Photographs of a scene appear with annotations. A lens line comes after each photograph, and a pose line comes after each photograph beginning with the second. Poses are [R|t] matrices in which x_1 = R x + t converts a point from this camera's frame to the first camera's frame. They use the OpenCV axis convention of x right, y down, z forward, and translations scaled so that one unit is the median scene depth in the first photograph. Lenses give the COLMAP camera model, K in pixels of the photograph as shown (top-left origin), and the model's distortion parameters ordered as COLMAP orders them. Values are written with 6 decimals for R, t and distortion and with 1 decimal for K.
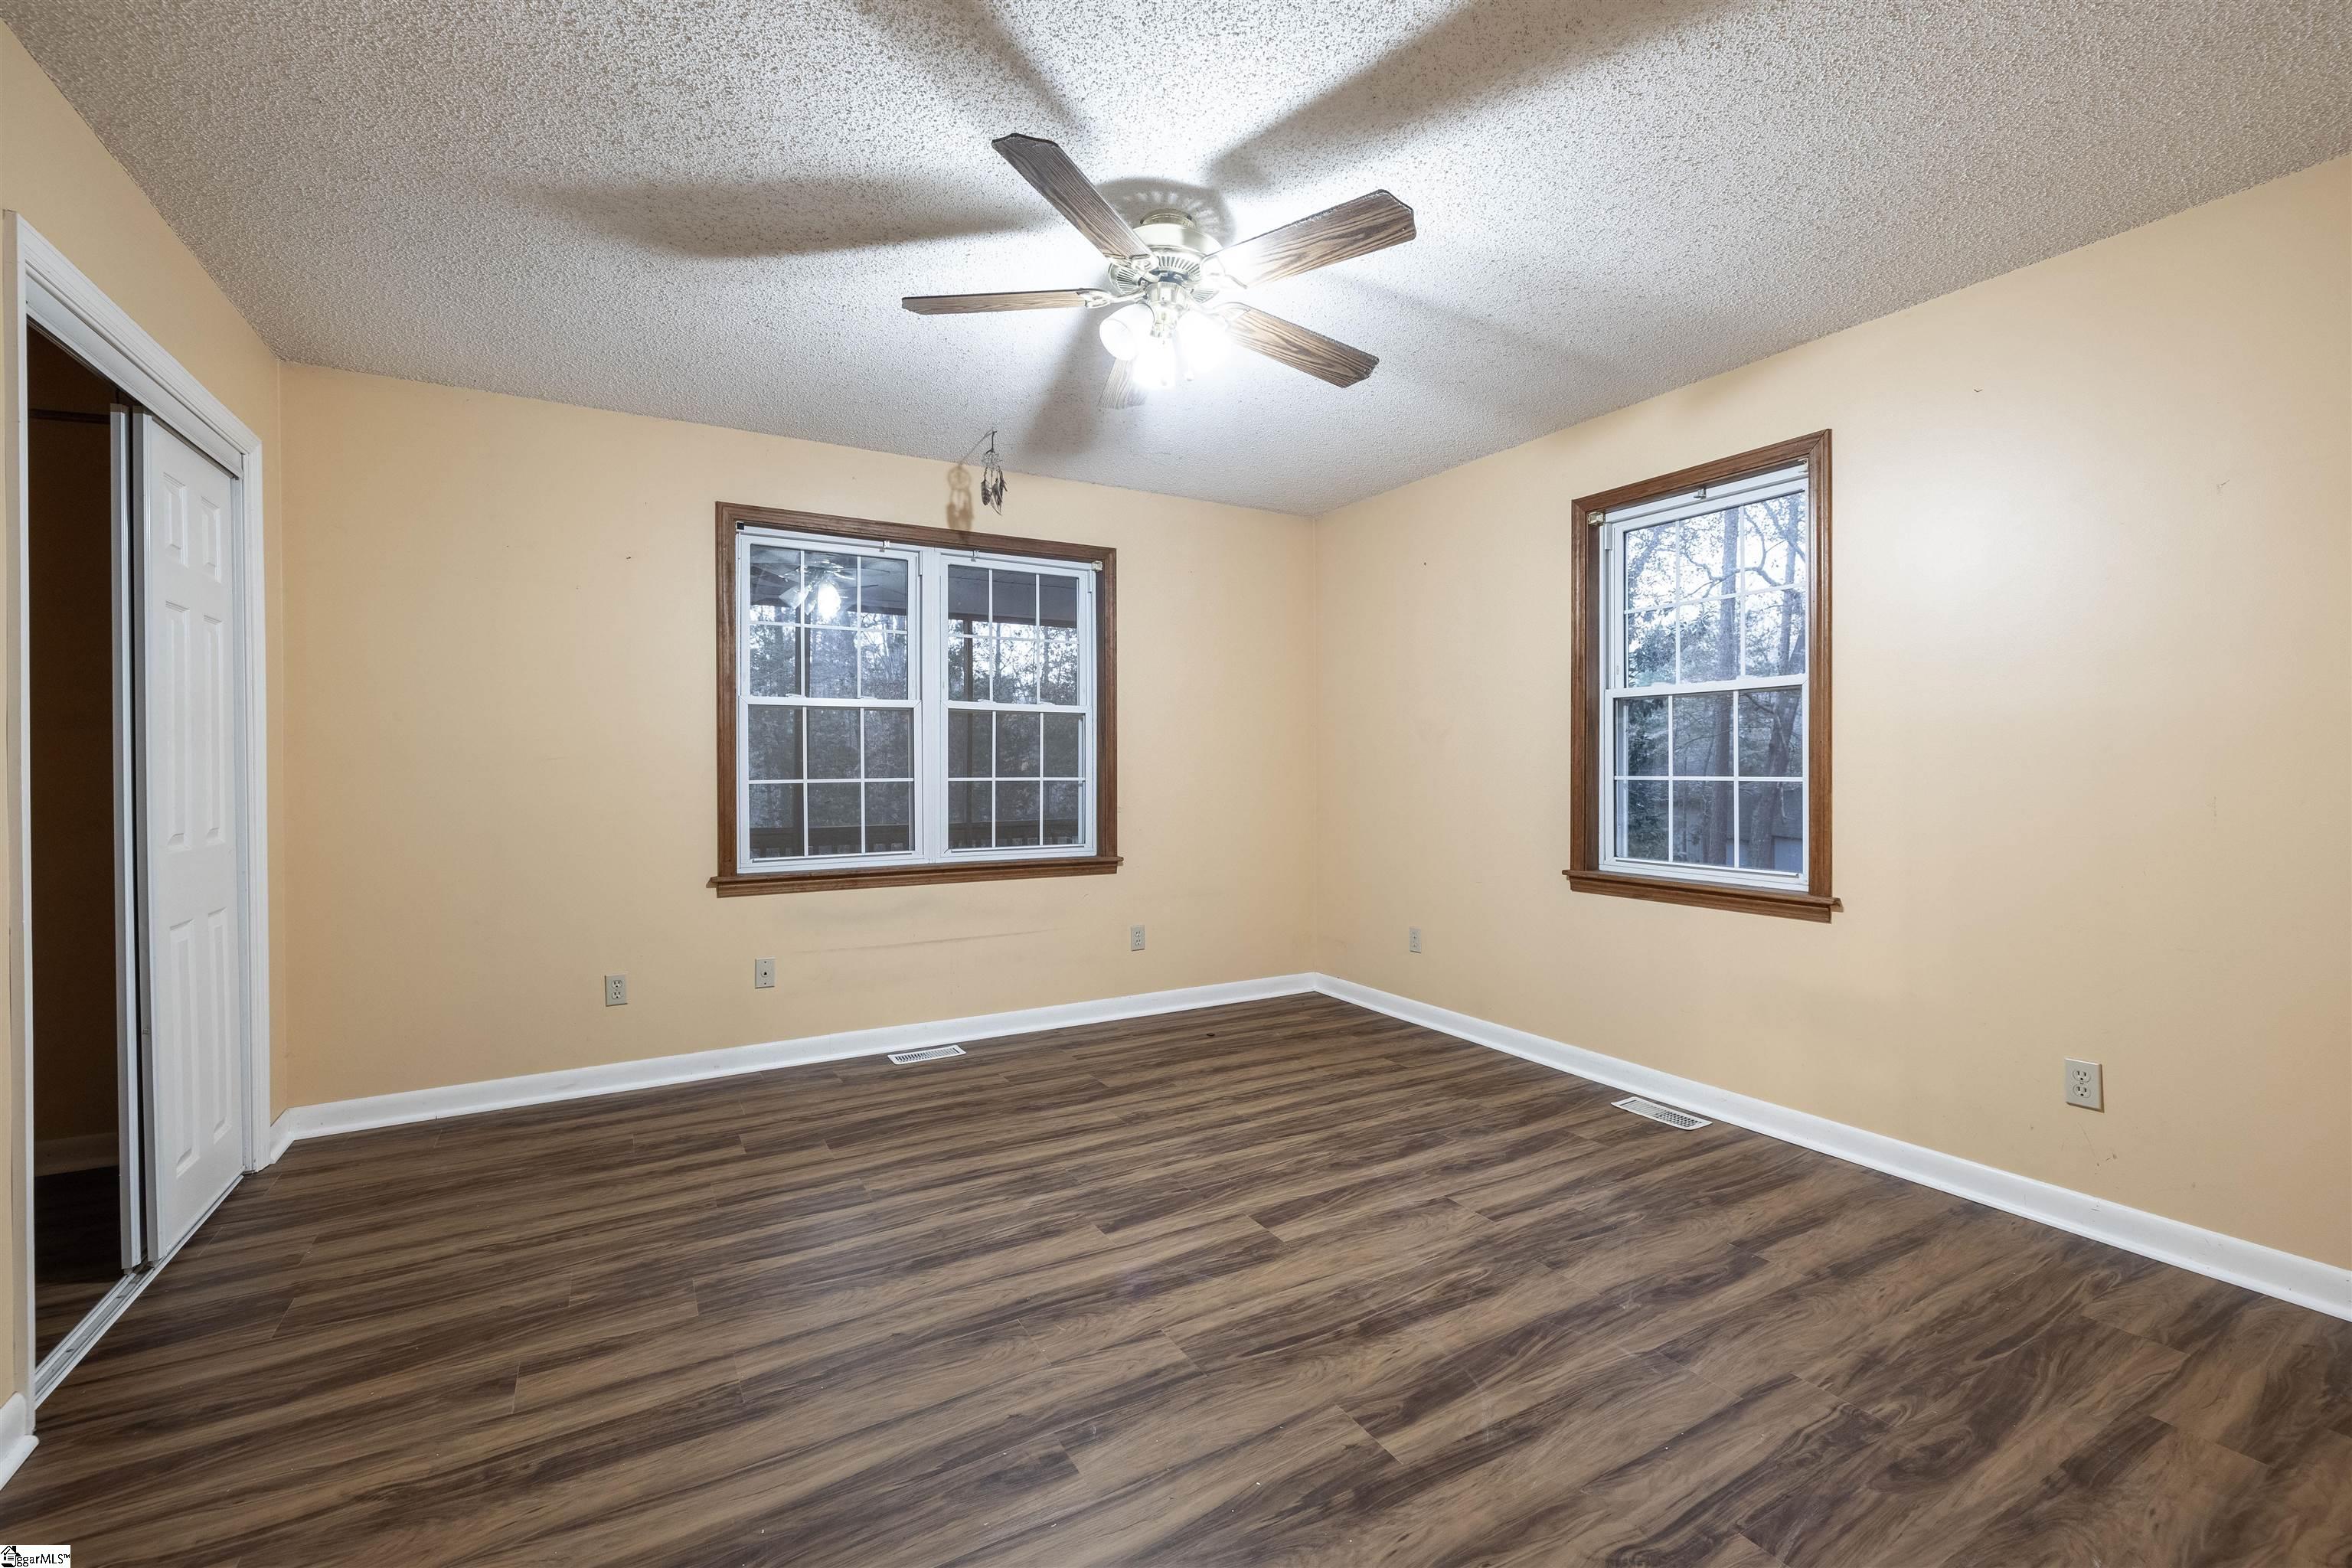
lens RADIAL K [[900.5, 0, 1173.9], [0, 900.5, 769.0], [0, 0, 1]] dist [-0.001226, 0.000020]
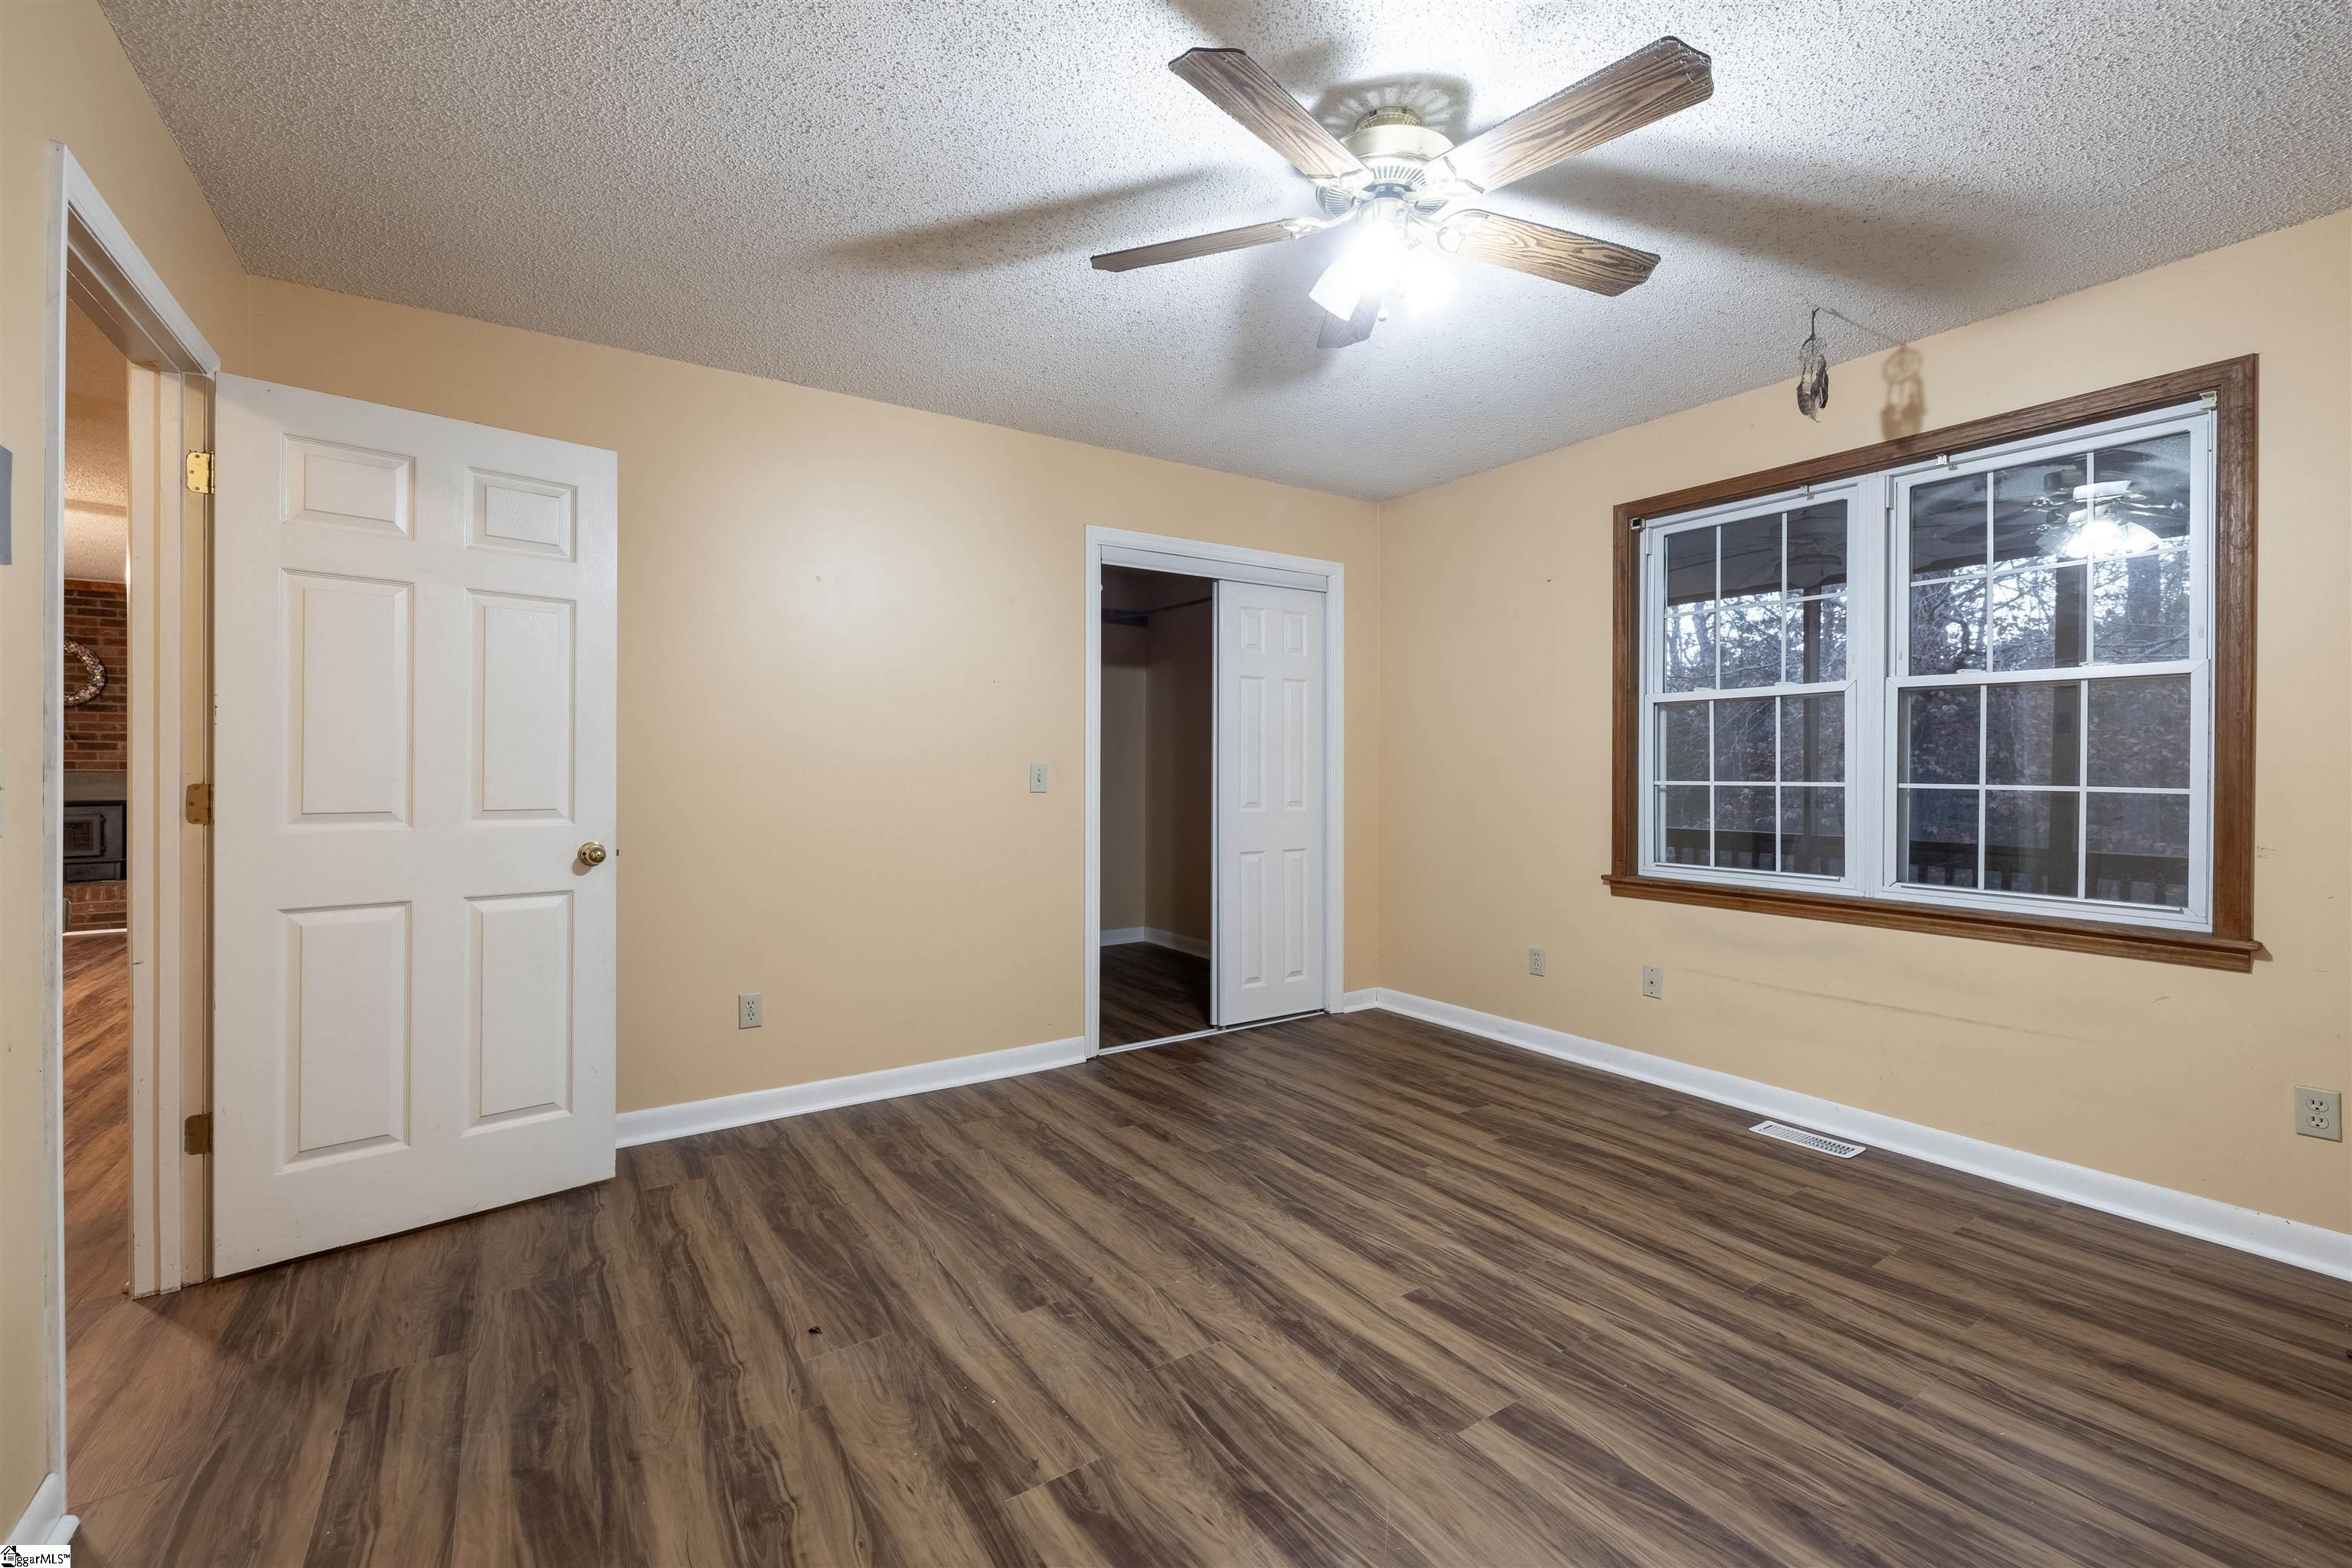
lens RADIAL K [[900.5, 0, 1173.9], [0, 900.5, 769.0], [0, 0, 1]] dist [-0.001226, 0.000020]
pose [[0.156909, 0.007277, -0.987586, 0.569701], [-0.006620, 0.999958, 0.006316, -0.003795], [0.987591, 0.005547, 0.156951, 0.479059]]
